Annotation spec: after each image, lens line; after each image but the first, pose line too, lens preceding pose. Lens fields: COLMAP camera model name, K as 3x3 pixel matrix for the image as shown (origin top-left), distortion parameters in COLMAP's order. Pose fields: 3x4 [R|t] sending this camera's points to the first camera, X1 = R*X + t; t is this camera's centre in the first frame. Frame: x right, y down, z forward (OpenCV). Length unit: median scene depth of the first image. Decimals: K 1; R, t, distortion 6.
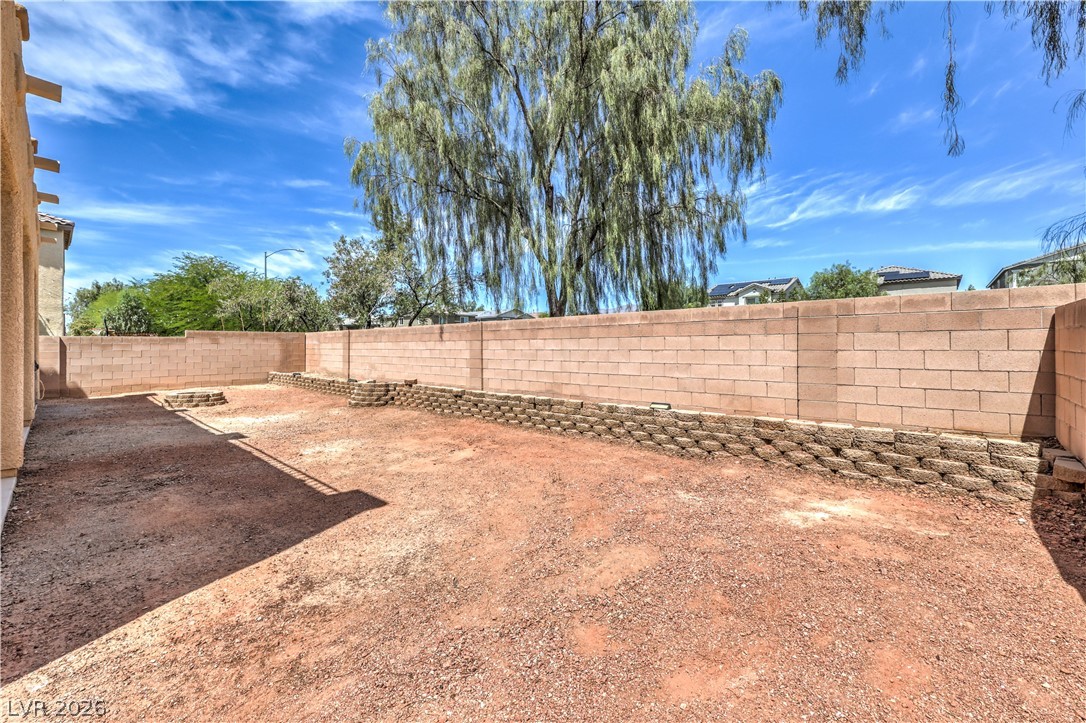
lens RADIAL K [[436.6, 0, 536.7], [0, 436.6, 352.8], [0, 0, 1]] dist [0.008021, -0.000367]
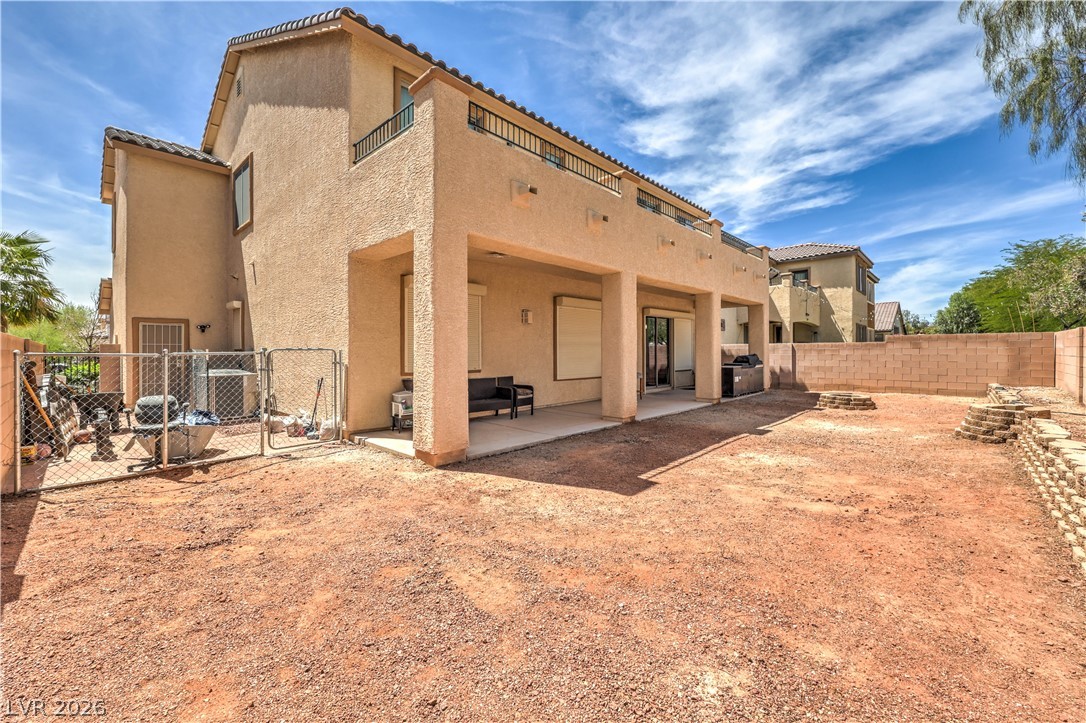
lens RADIAL K [[436.6, 0, 544.9], [0, 436.6, 353.7], [0, 0, 1]] dist [0.008021, -0.000367]
pose [[-0.007965, 0.010244, -0.999916, 0.755020], [-0.012432, 0.999869, 0.010343, -0.032688], [0.999891, 0.012513, -0.007837, 0.737838]]
